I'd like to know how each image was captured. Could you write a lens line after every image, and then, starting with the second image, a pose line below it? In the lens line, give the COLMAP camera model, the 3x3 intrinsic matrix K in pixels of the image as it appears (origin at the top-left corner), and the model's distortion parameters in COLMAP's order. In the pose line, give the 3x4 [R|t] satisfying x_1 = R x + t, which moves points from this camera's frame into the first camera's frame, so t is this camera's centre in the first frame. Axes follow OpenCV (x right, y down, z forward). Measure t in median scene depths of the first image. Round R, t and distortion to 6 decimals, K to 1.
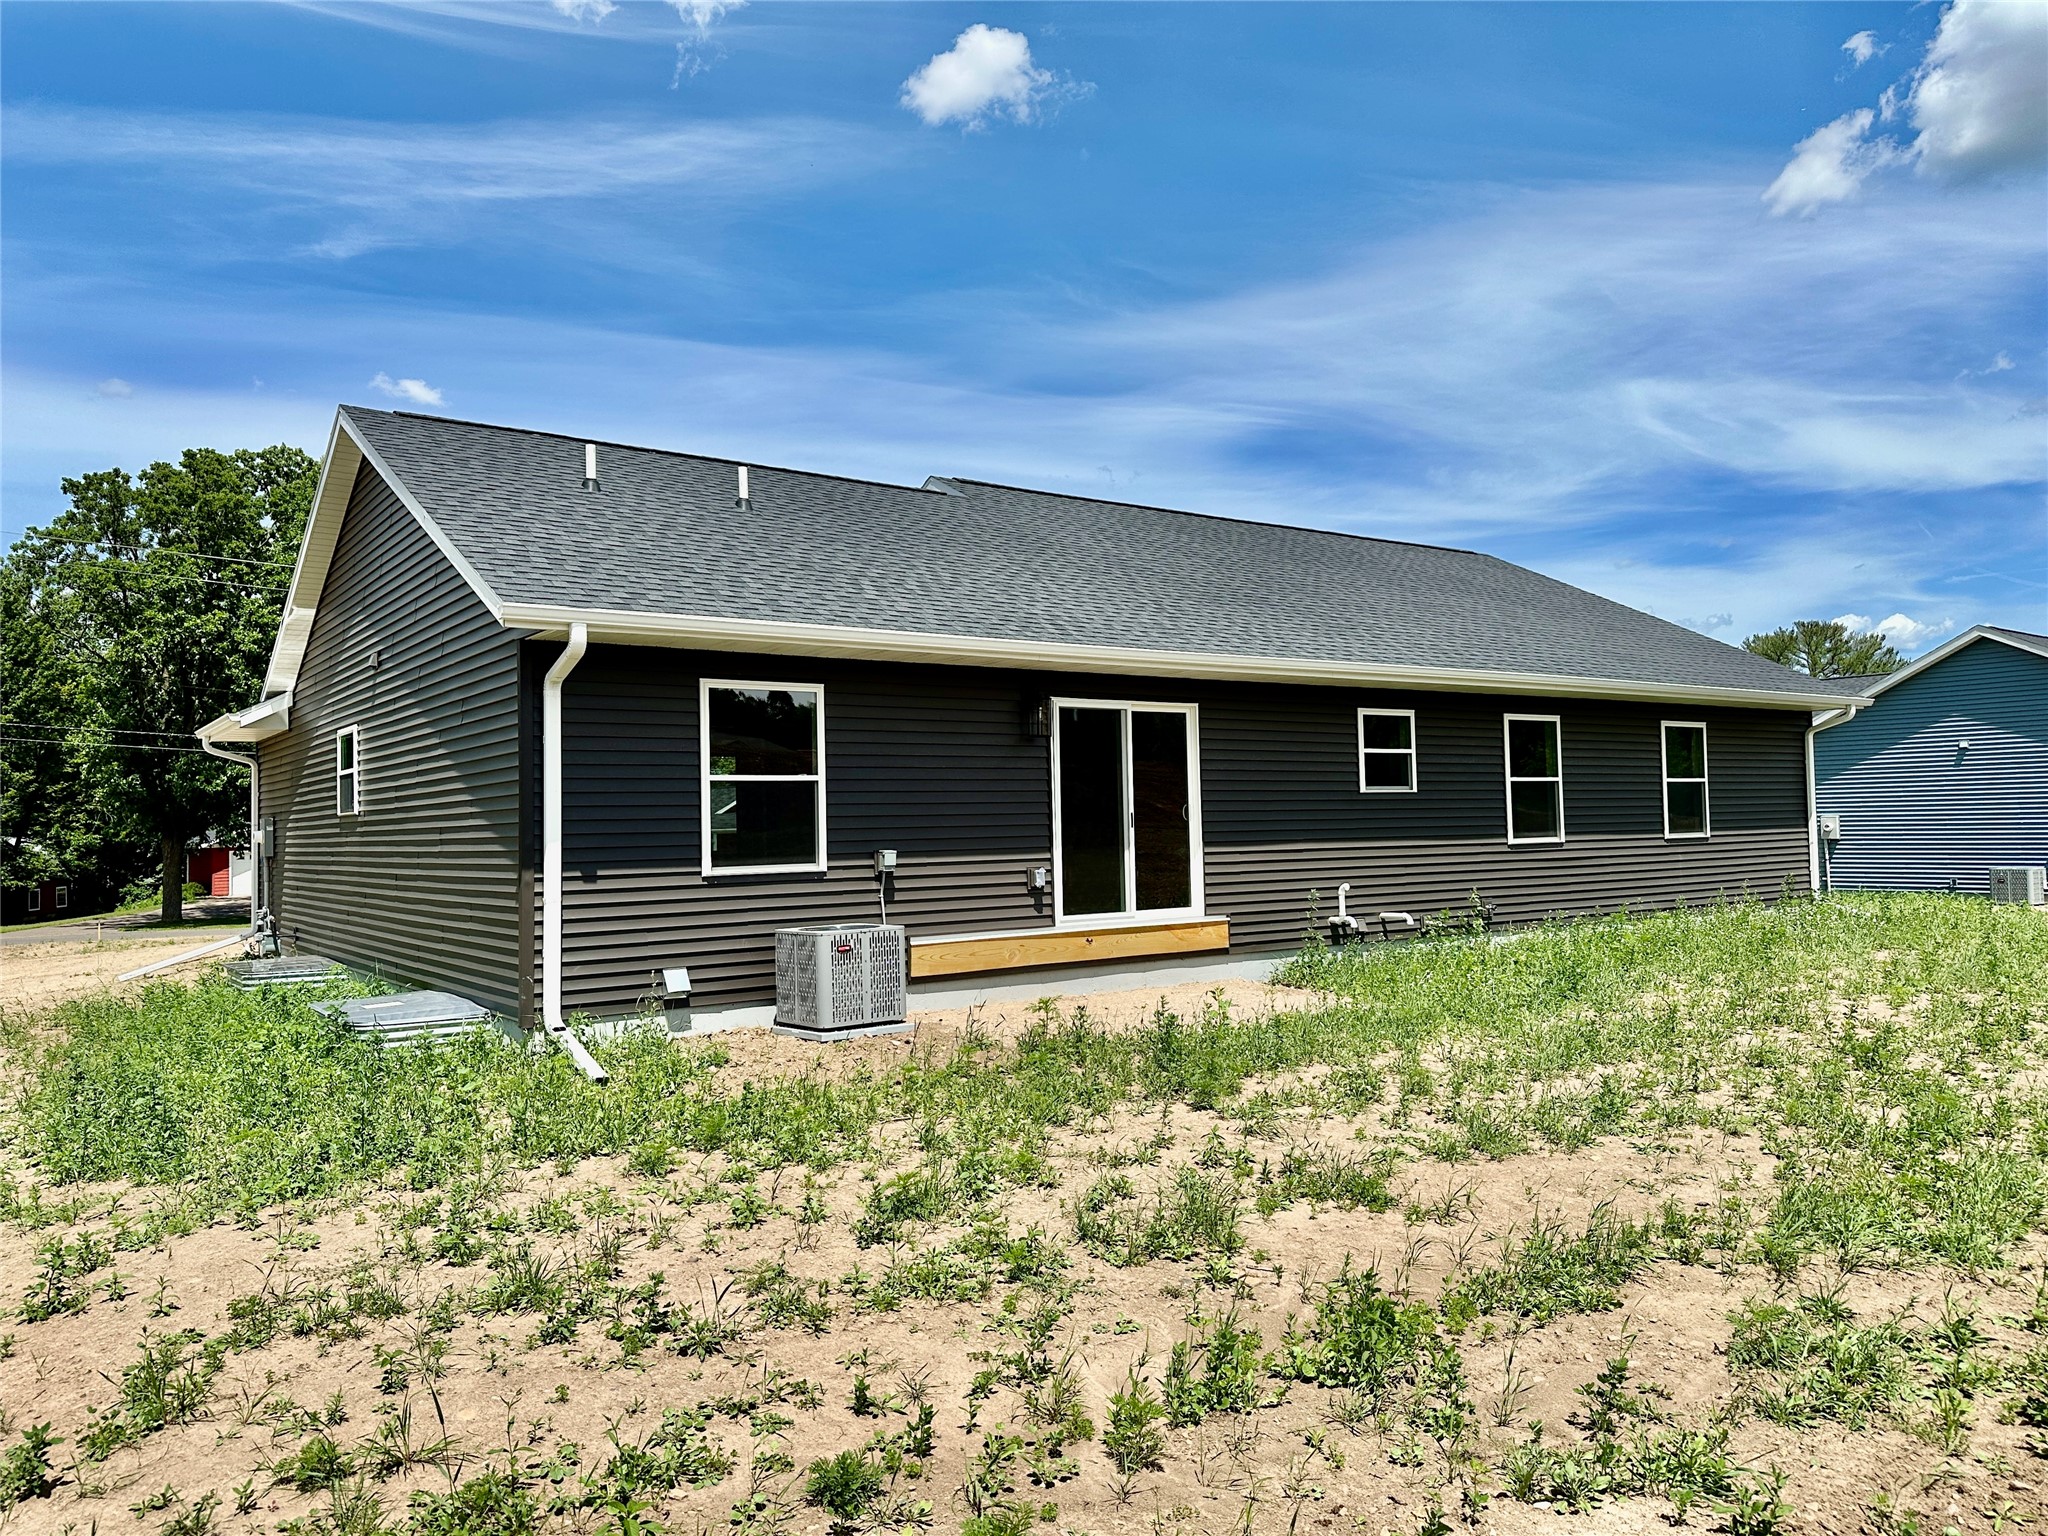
lens RADIAL K [[1446.9, 0, 1024.0], [0, 1446.9, 768.0], [0, 0, 1]] dist [0.104656, -0.001780]
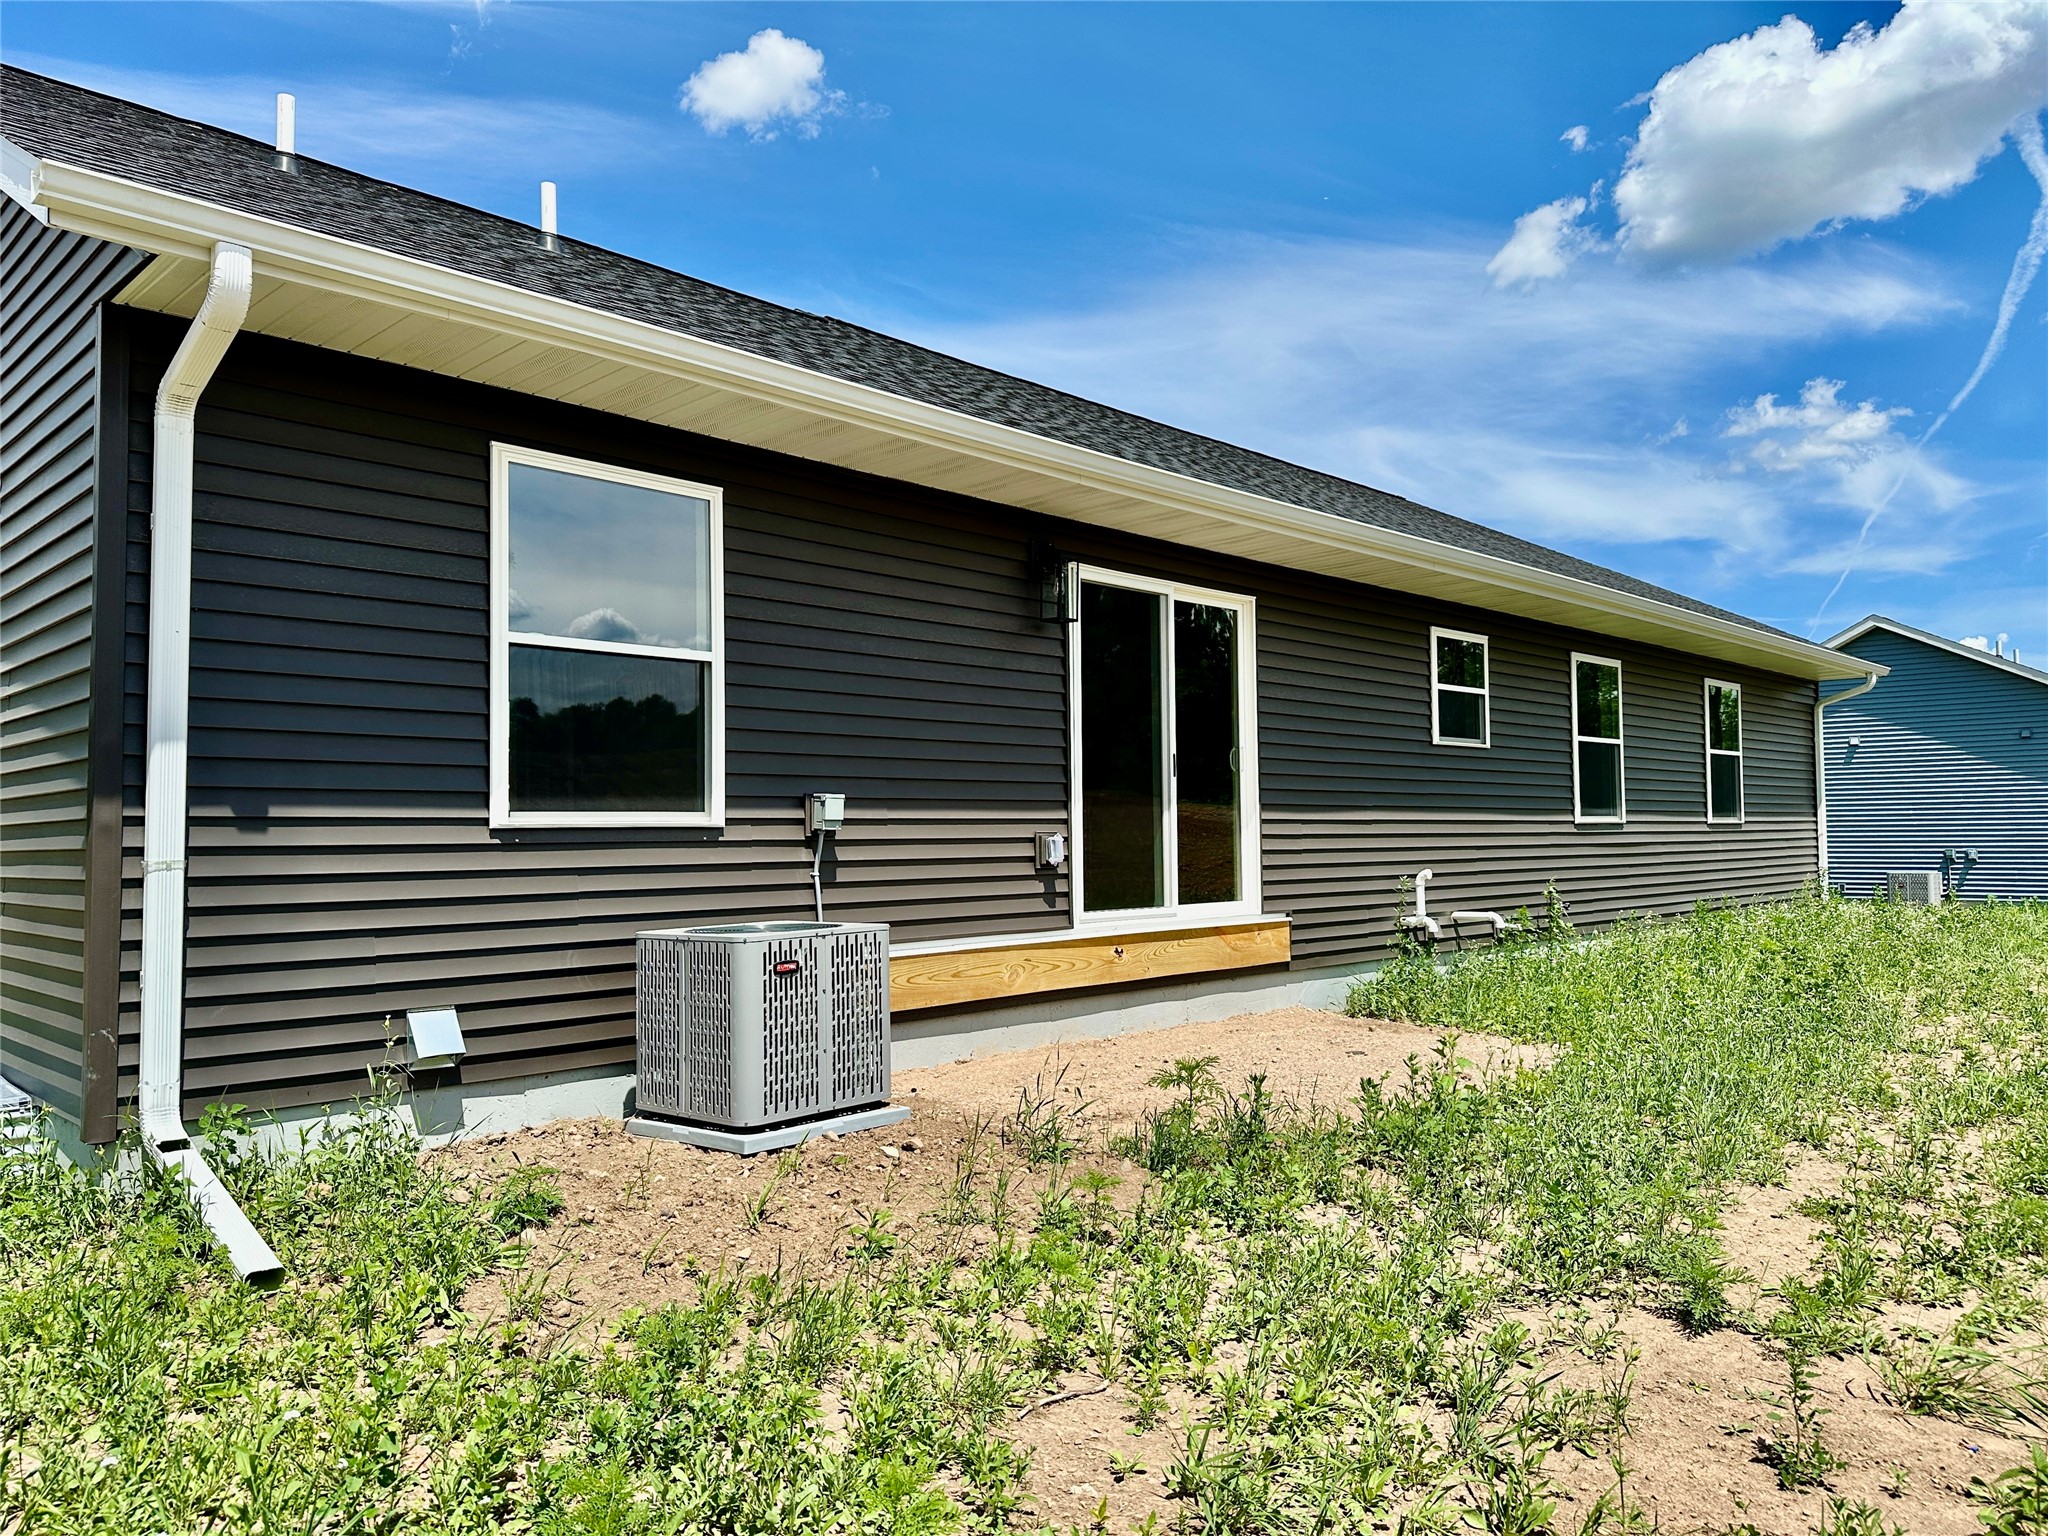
lens RADIAL K [[1410.7, 0, 1024.0], [0, 1410.7, 768.0], [0, 0, 1]] dist [0.073676, -0.122297]
pose [[0.985163, 0.017347, 0.170744, -0.103345], [-0.015085, 0.999781, -0.014535, 0.048932], [-0.170958, 0.011744, 0.985208, 0.400985]]
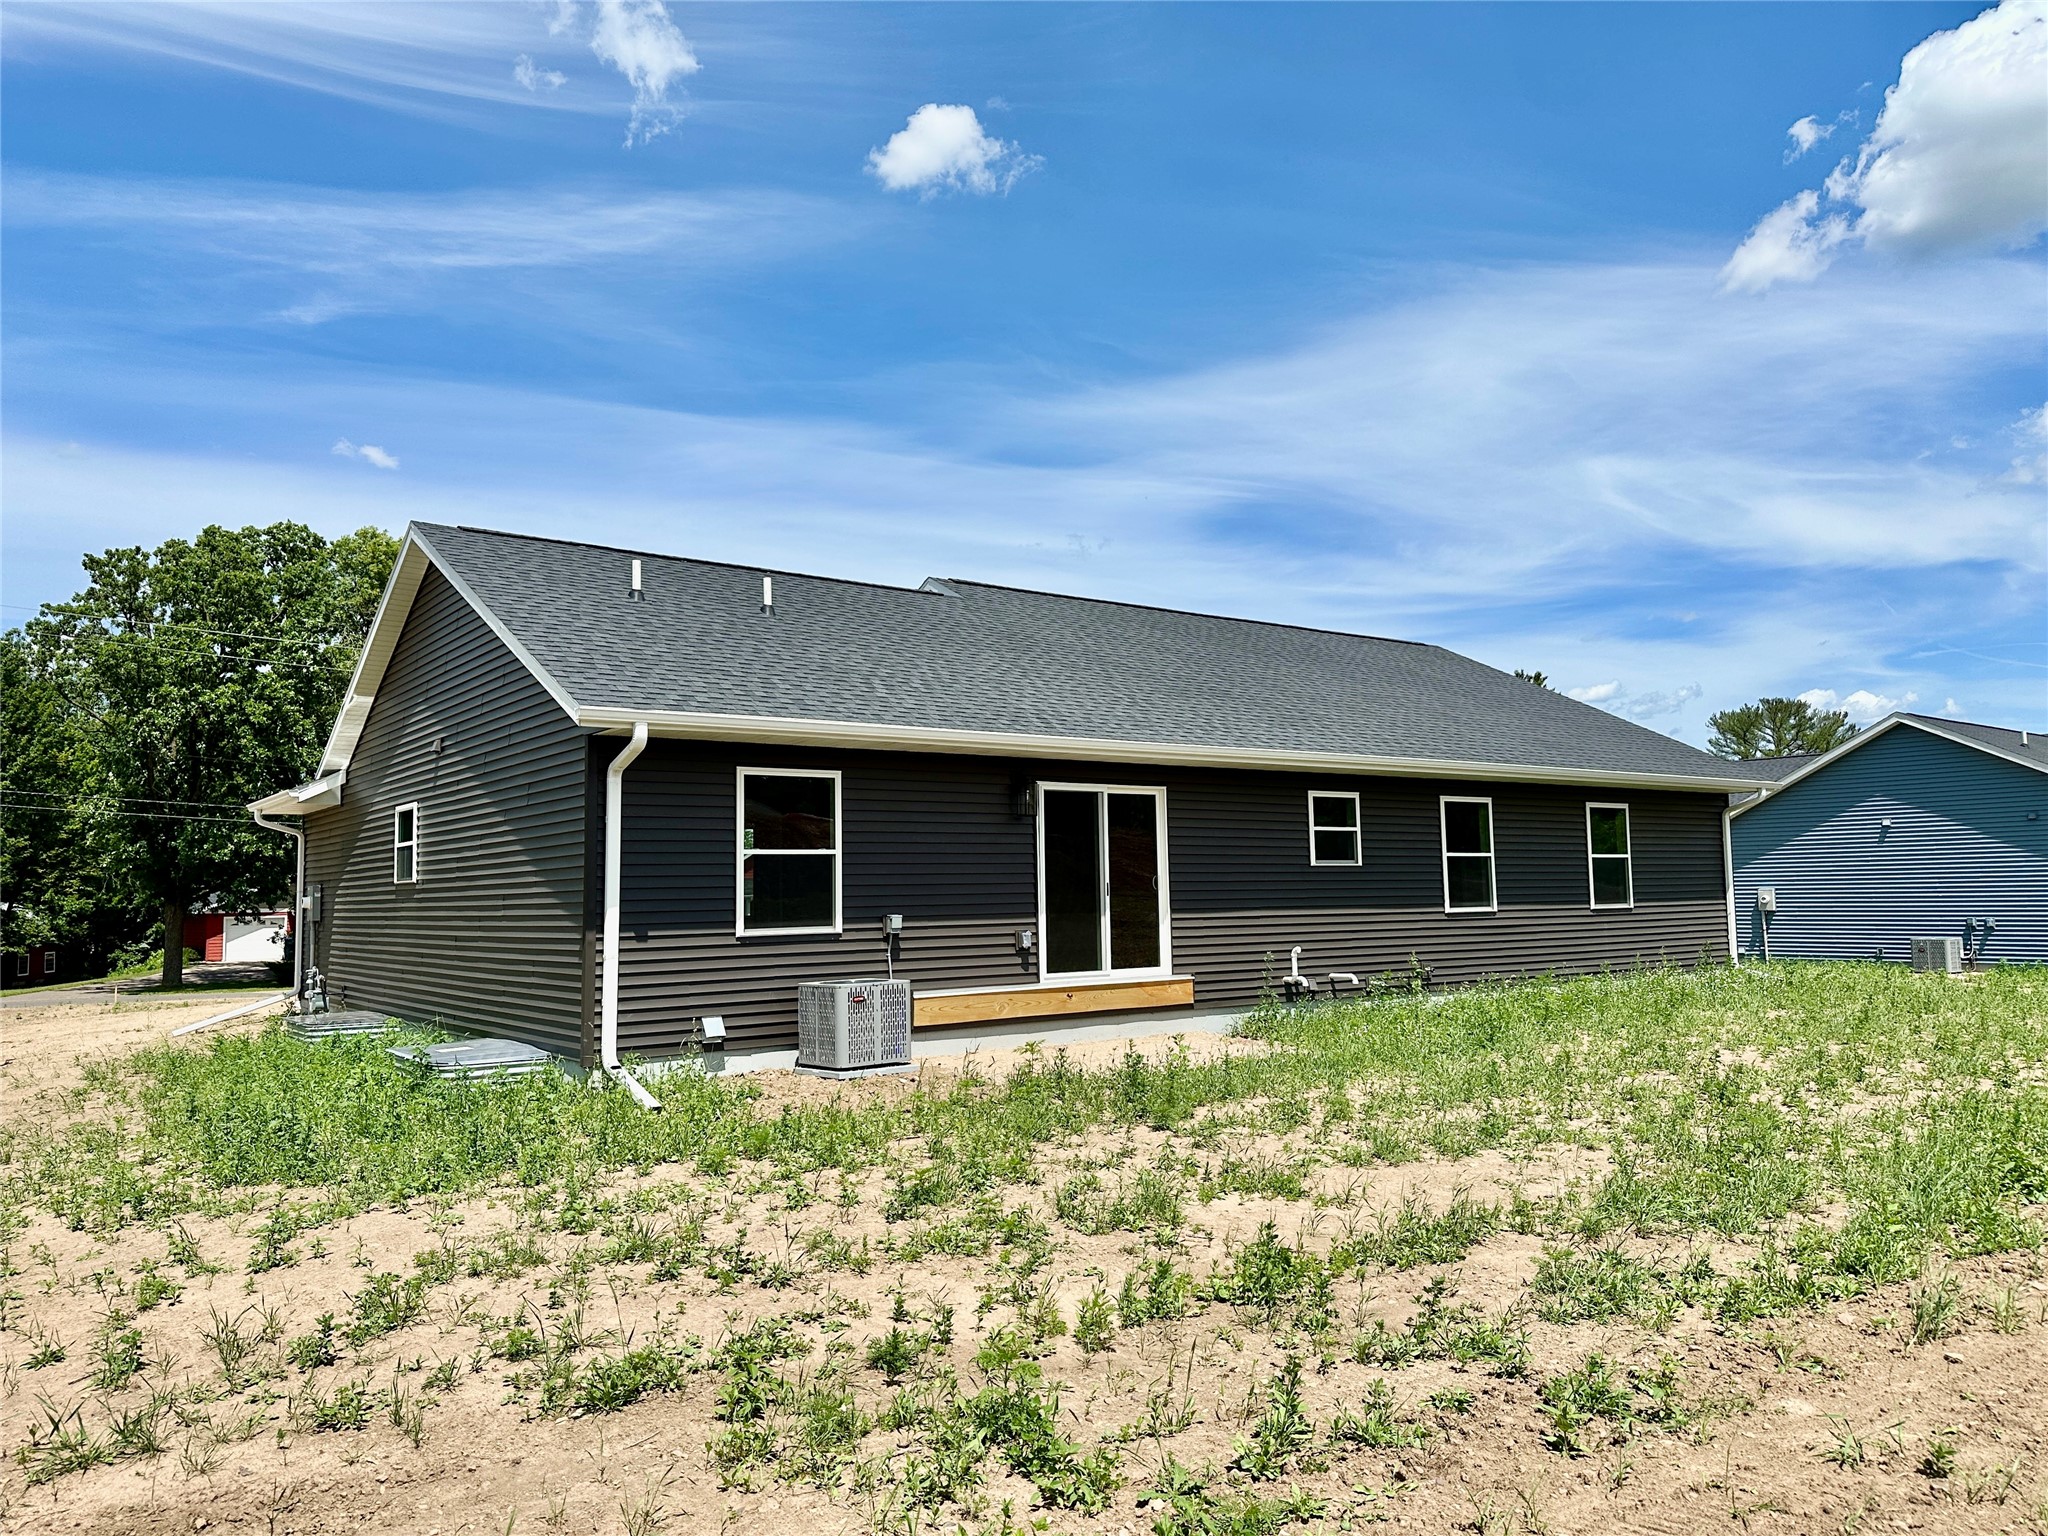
lens RADIAL K [[1432.4, 0, 1024.0], [0, 1432.4, 768.0], [0, 0, 1]] dist [0.130243, -0.125754]
pose [[0.999933, 0.004909, 0.010444, -0.003448], [-0.004408, 0.998861, -0.047507, -0.005614], [-0.010665, 0.047458, 0.998816, -0.134459]]
